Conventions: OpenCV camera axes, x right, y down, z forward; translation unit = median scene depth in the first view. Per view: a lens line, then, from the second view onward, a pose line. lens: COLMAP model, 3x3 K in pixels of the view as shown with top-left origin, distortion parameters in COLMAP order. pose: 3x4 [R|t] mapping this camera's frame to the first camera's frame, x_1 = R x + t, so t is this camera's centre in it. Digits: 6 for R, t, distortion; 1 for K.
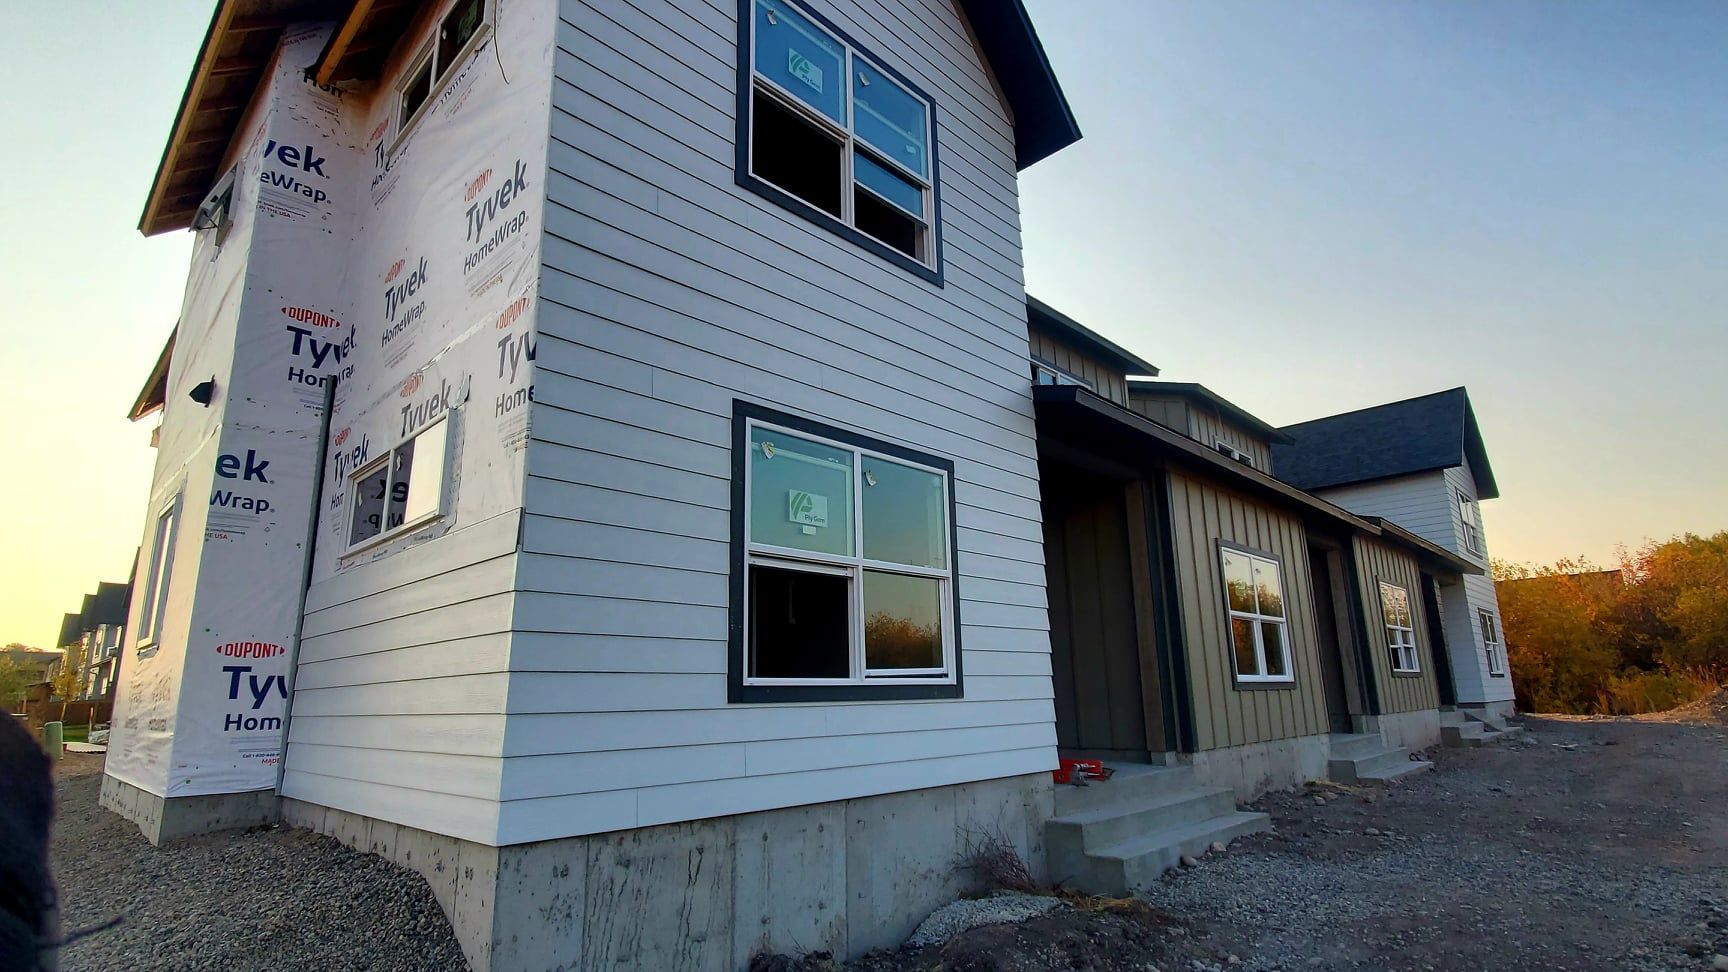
lens RADIAL K [[850.6, 0, 863.4], [0, 850.6, 491.7], [0, 0, 1]] dist [-0.002114, 0.000007]
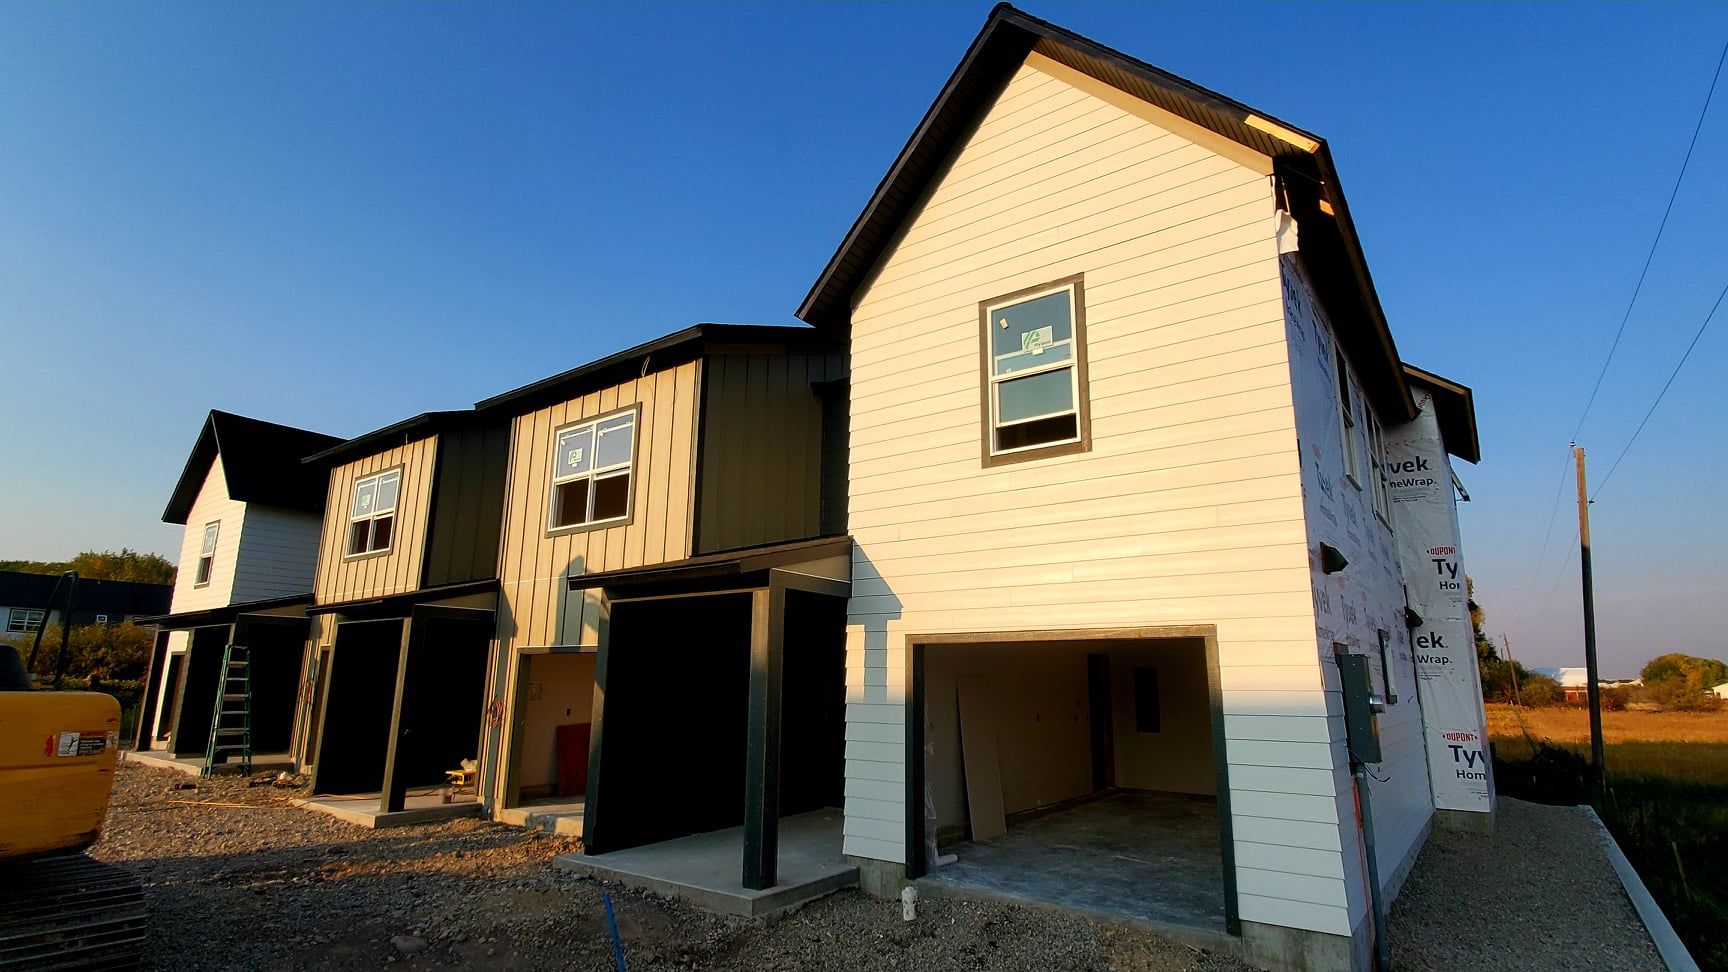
lens RADIAL K [[850.6, 0, 861.9], [0, 850.6, 491.4], [0, 0, 1]] dist [-0.002114, 0.000007]
pose [[0.129217, -0.193930, -0.972468, 1.117934], [0.219005, 0.962054, -0.162753, -0.342148], [0.967129, -0.191945, 0.166786, -0.551205]]
